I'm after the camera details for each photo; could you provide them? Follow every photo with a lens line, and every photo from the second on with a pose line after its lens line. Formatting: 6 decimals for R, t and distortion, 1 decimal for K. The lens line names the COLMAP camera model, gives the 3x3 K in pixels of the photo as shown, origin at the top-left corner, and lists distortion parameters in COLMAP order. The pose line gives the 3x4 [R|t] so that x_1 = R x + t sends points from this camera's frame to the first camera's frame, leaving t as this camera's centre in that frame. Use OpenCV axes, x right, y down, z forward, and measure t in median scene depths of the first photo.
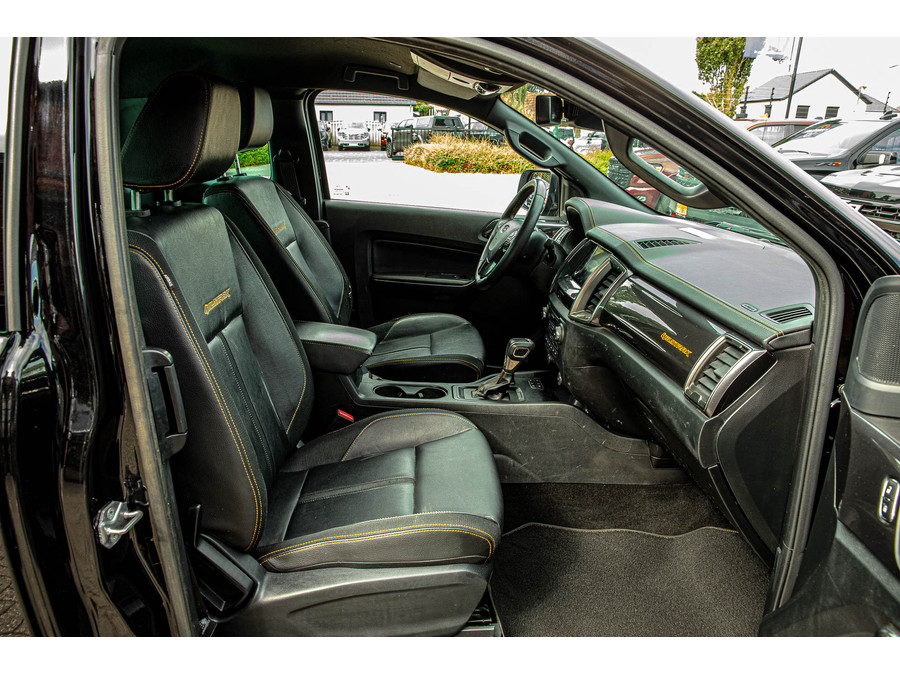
lens RADIAL K [[613.7, 0, 450.0], [0, 613.7, 337.5], [0, 0, 1]] dist [-0.102014, 0.074446]
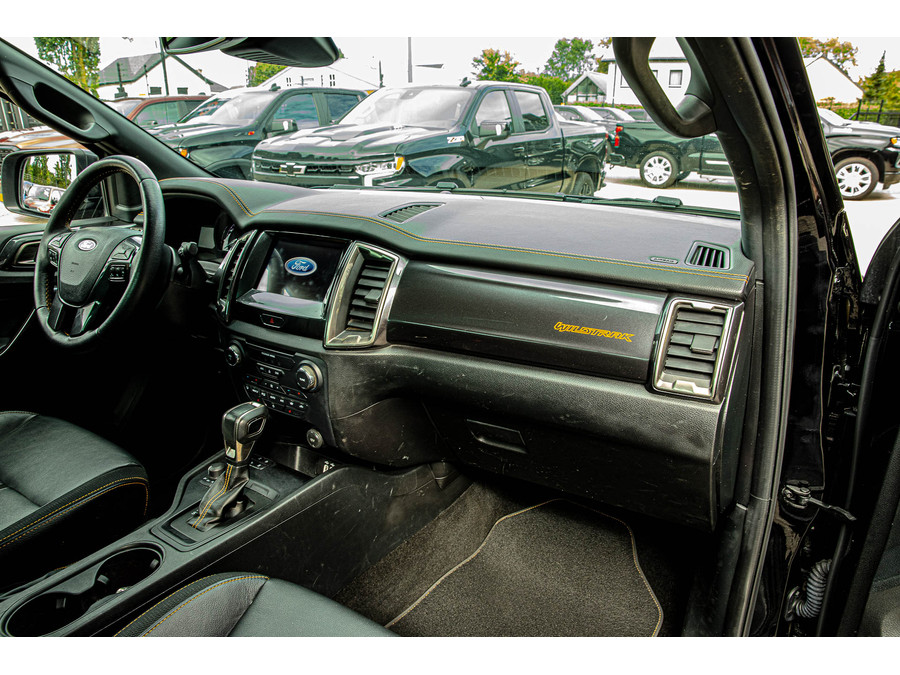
lens RADIAL K [[613.7, 0, 450.0], [0, 613.7, 337.5], [0, 0, 1]] dist [-0.102014, 0.074446]
pose [[0.601693, -0.300483, 0.740051, -0.151387], [0.279894, 0.947108, 0.156989, -0.080452], [-0.748081, 0.112677, 0.653972, 0.350710]]
